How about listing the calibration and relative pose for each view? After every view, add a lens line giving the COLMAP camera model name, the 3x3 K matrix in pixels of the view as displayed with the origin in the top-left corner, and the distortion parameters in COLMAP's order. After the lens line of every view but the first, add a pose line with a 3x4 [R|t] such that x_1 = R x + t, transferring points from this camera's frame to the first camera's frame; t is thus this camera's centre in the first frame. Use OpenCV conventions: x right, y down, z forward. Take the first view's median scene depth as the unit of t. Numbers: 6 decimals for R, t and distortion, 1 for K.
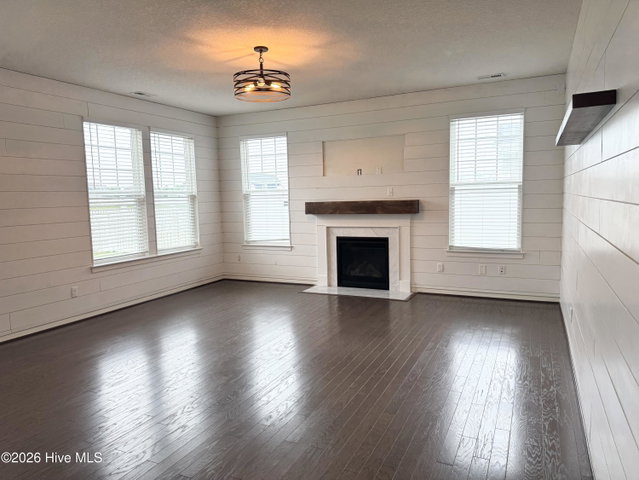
lens RADIAL K [[443.2, 0, 315.0], [0, 443.2, 242.9], [0, 0, 1]] dist [-0.020481, -0.032807]
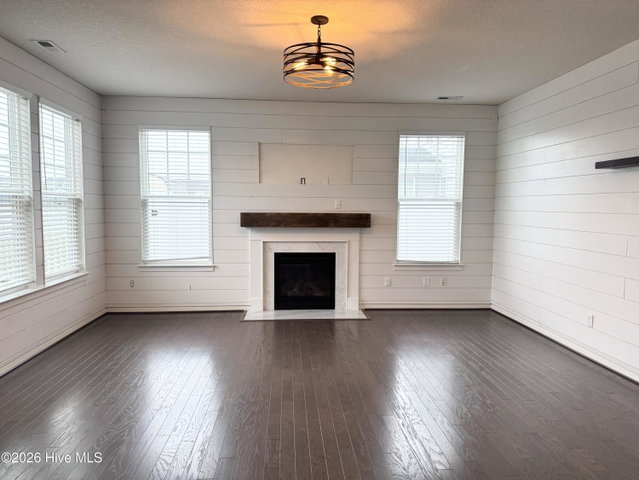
lens RADIAL K [[443.2, 0, 322.5], [0, 443.2, 244.6], [0, 0, 1]] dist [-0.020481, -0.032807]
pose [[0.856569, -0.011628, 0.515901, -0.331663], [0.023345, 0.999596, -0.016231, -0.014716], [-0.515504, 0.025947, 0.856494, 0.210882]]
